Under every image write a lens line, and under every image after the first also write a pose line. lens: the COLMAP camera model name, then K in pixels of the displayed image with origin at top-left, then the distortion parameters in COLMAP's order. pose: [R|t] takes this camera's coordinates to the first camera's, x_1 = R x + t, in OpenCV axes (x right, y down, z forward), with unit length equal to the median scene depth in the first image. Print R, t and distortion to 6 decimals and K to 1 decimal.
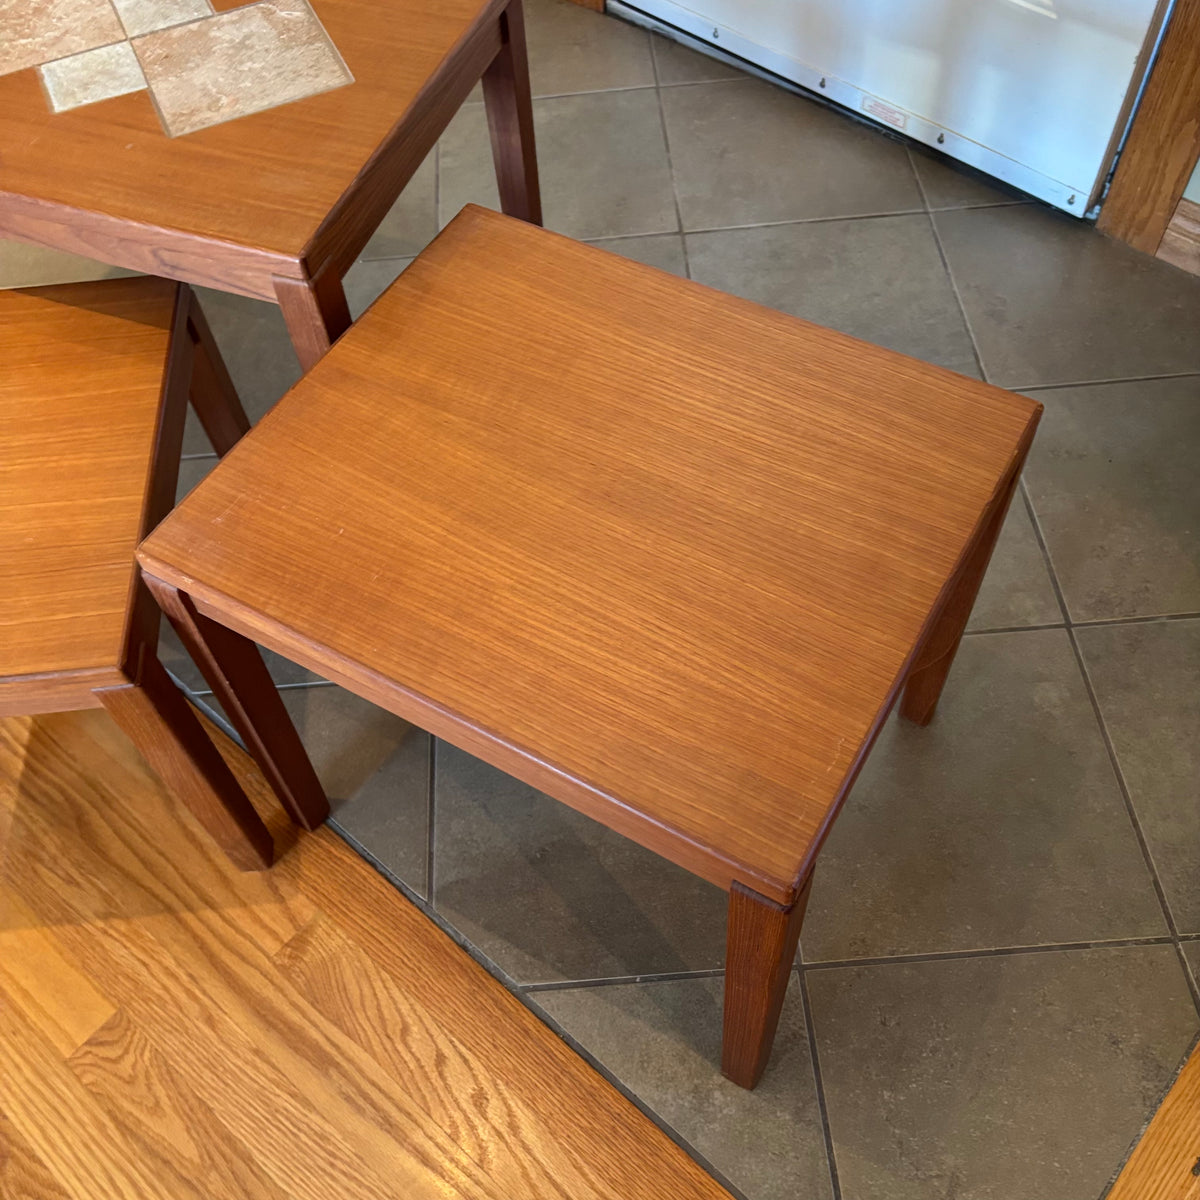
lens RADIAL K [[1231.0, 0, 597.4], [0, 1231.0, 587.2], [0, 0, 1]] dist [0.077291, -0.083976]
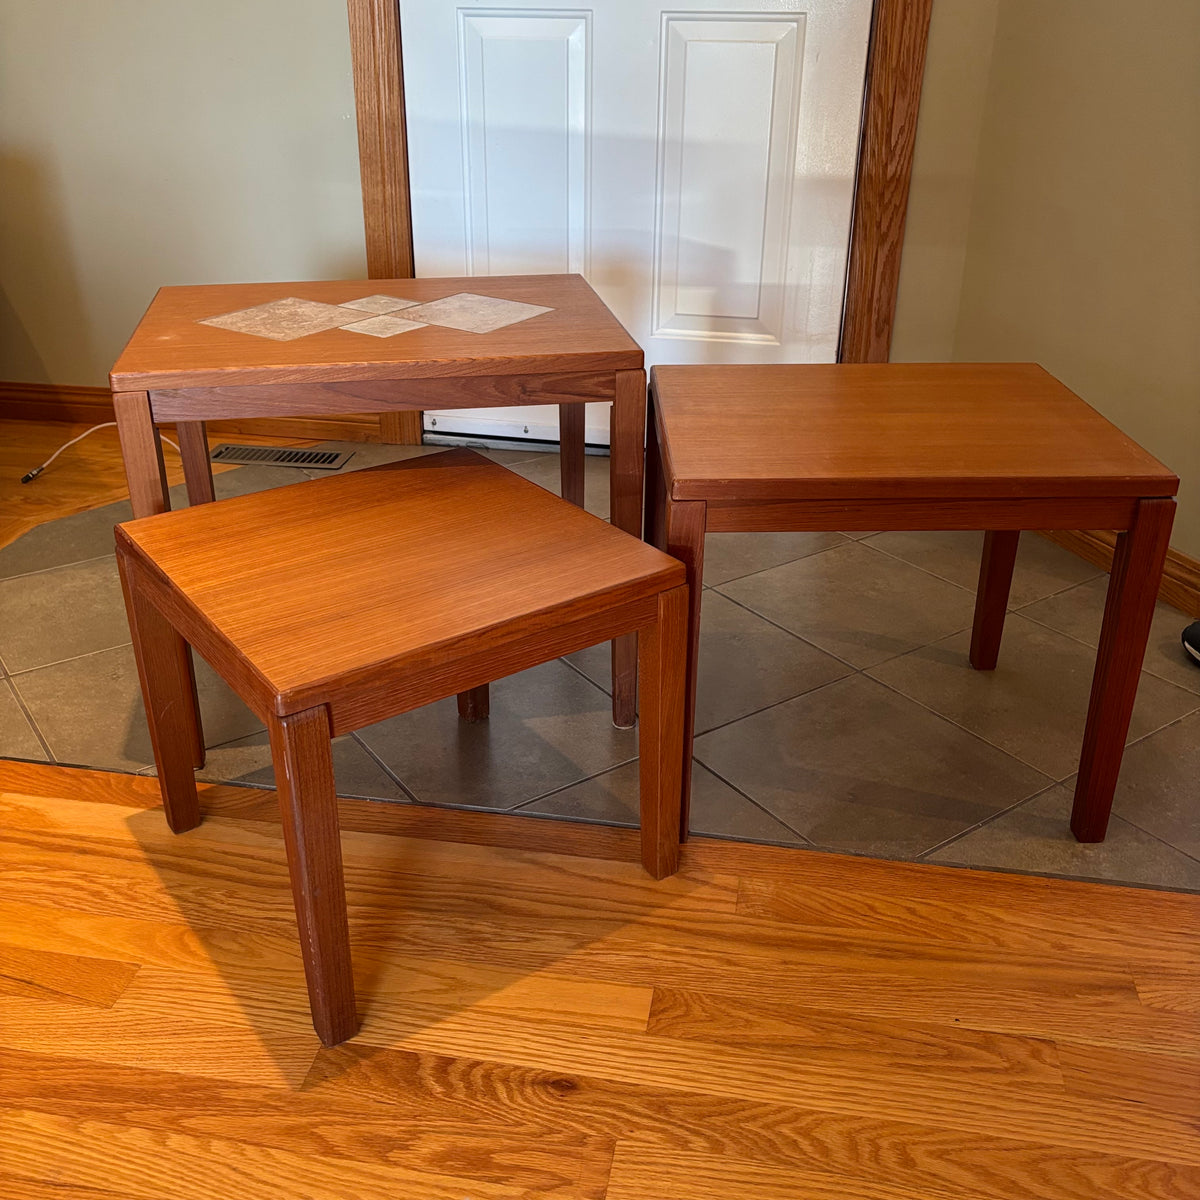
lens RADIAL K [[1231.0, 0, 597.4], [0, 1231.0, 587.2], [0, 0, 1]] dist [0.077291, -0.083976]
pose [[0.847026, -0.171002, 0.503294, -0.919454], [0.403219, 0.823656, -0.398754, 0.467797], [-0.346354, 0.540693, 0.766610, 0.005441]]
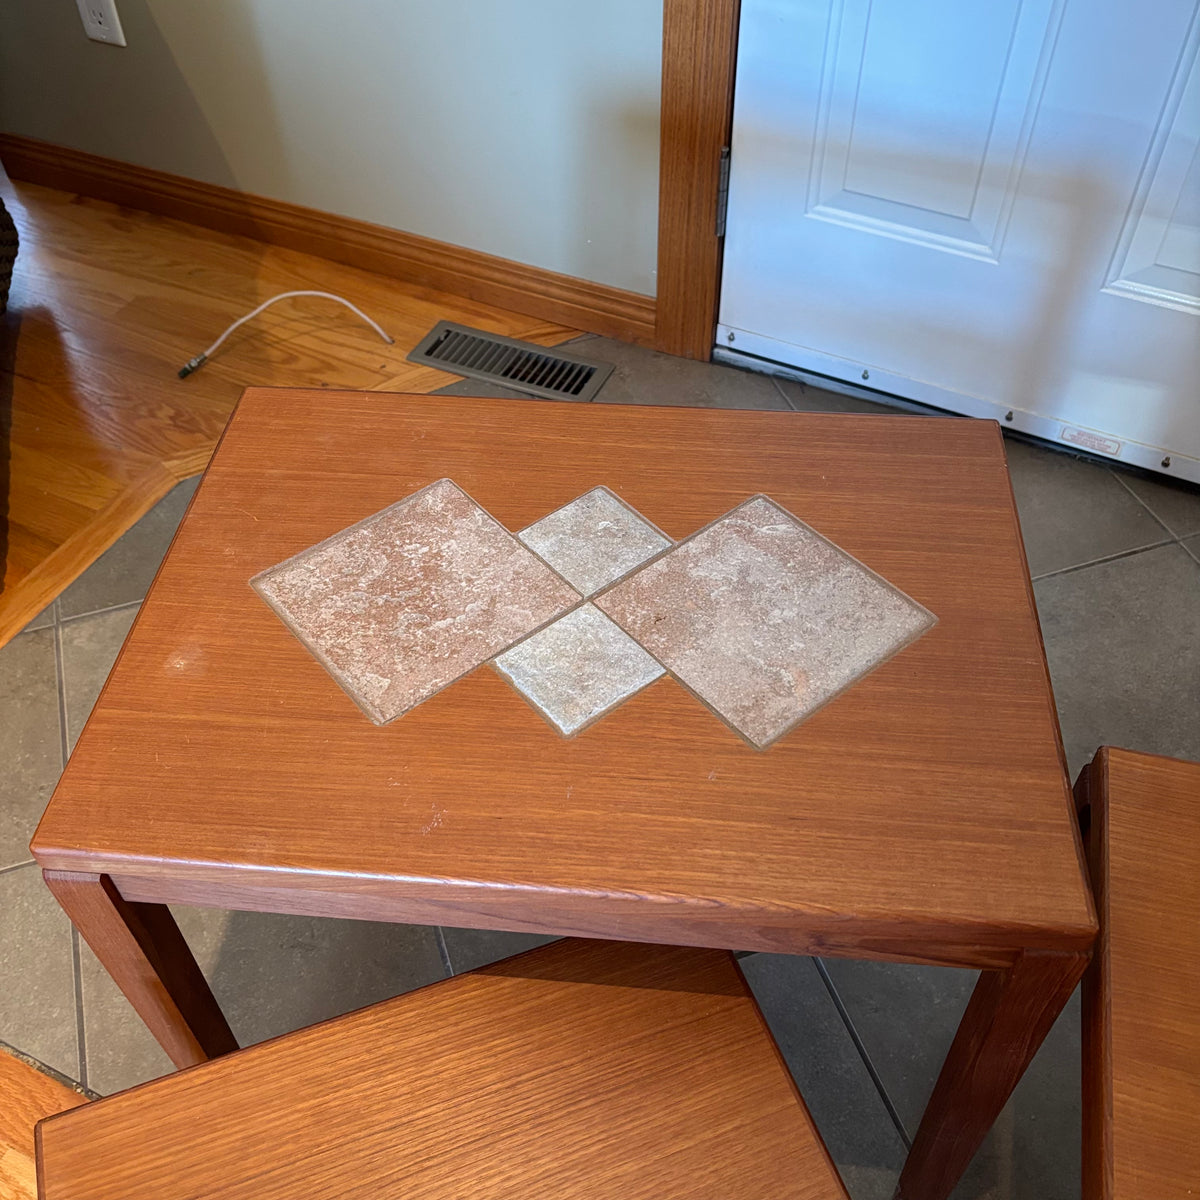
lens RADIAL K [[1232.9, 0, 598.8], [0, 1232.9, 547.7], [0, 0, 1]] dist [0.096312, -0.138698]
pose [[0.961545, -0.161571, 0.222094, -0.523764], [0.198920, 0.967271, -0.157536, -0.347490], [-0.189372, 0.195657, 0.962214, 0.279226]]
